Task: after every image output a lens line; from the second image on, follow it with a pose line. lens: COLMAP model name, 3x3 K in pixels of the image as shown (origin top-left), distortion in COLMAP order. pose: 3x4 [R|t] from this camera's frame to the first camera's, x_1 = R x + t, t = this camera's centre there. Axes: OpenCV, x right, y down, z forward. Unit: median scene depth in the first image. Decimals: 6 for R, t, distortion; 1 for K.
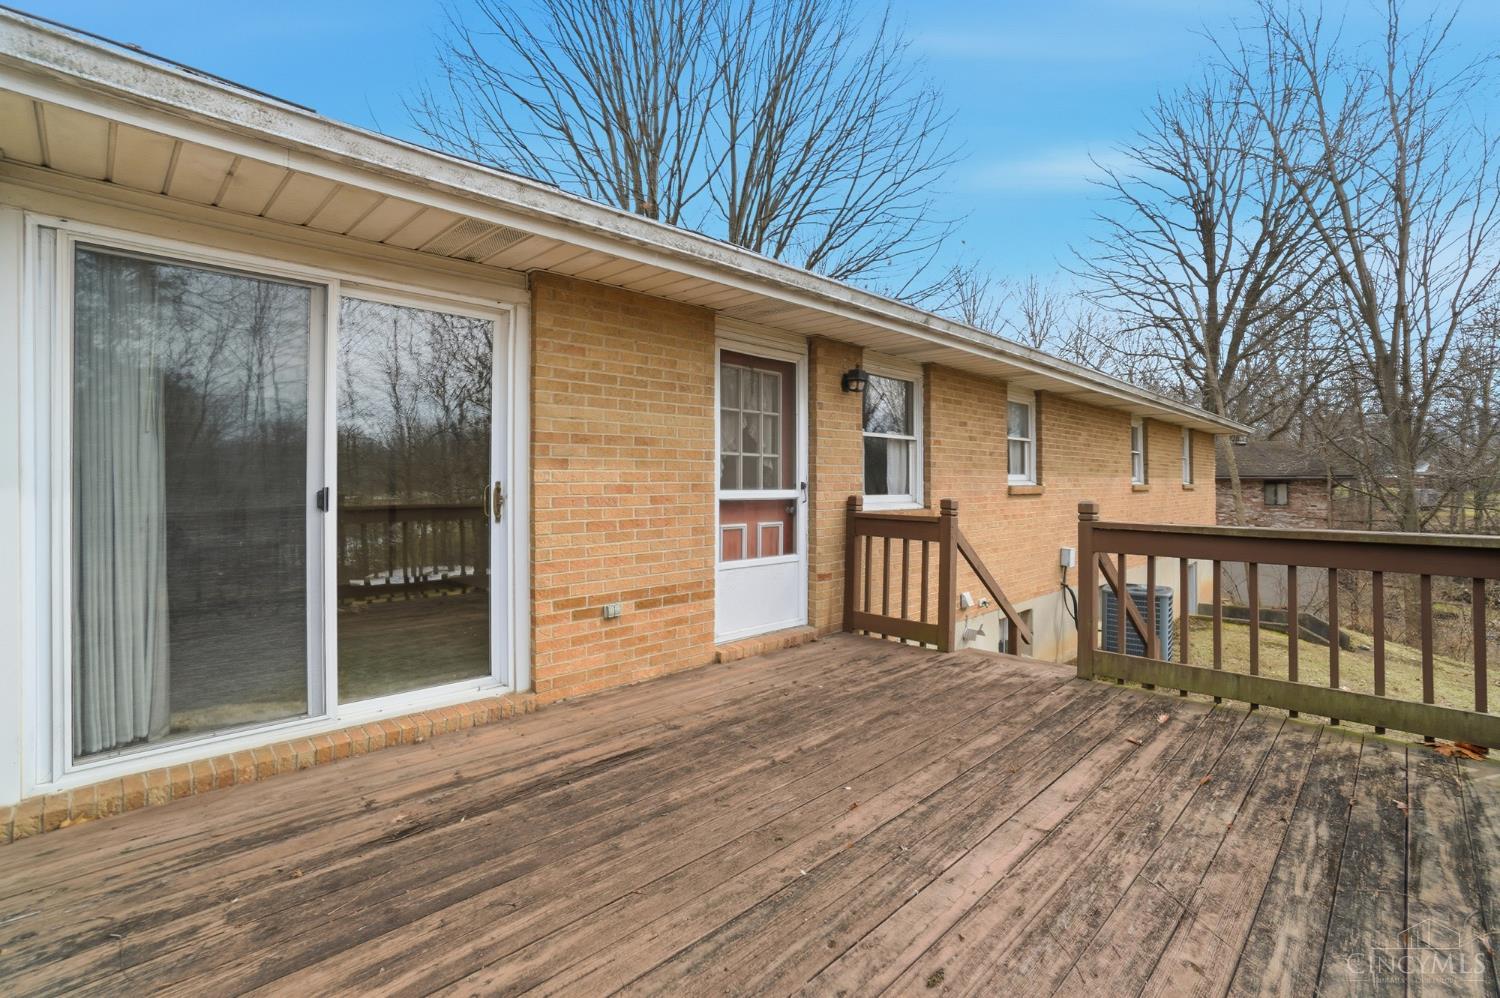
lens RADIAL K [[669.2, 0, 750.0], [0, 669.2, 499.0], [0, 0, 1]] dist [-0.000016, -0.000012]
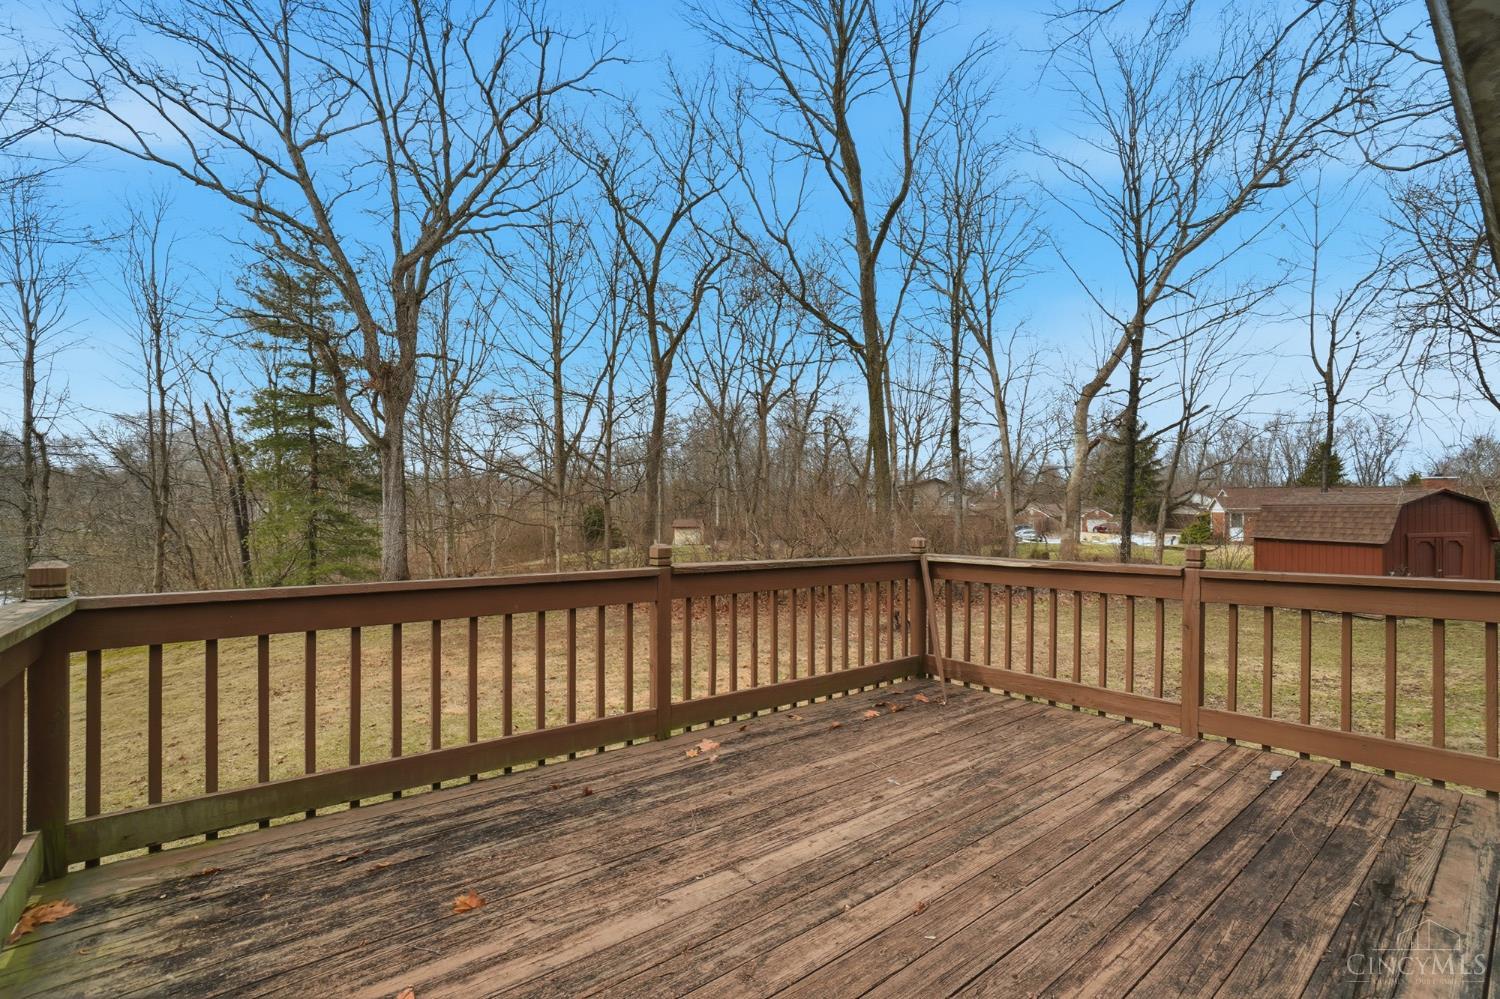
lens RADIAL K [[669.2, 0, 750.0], [0, 669.2, 499.5], [0, 0, 1]] dist [-0.000016, -0.000012]
pose [[-0.994450, -0.008574, 0.104865, 0.322309], [-0.007626, 0.999926, 0.009441, -0.085297], [-0.104938, 0.008589, -0.994442, 2.091048]]
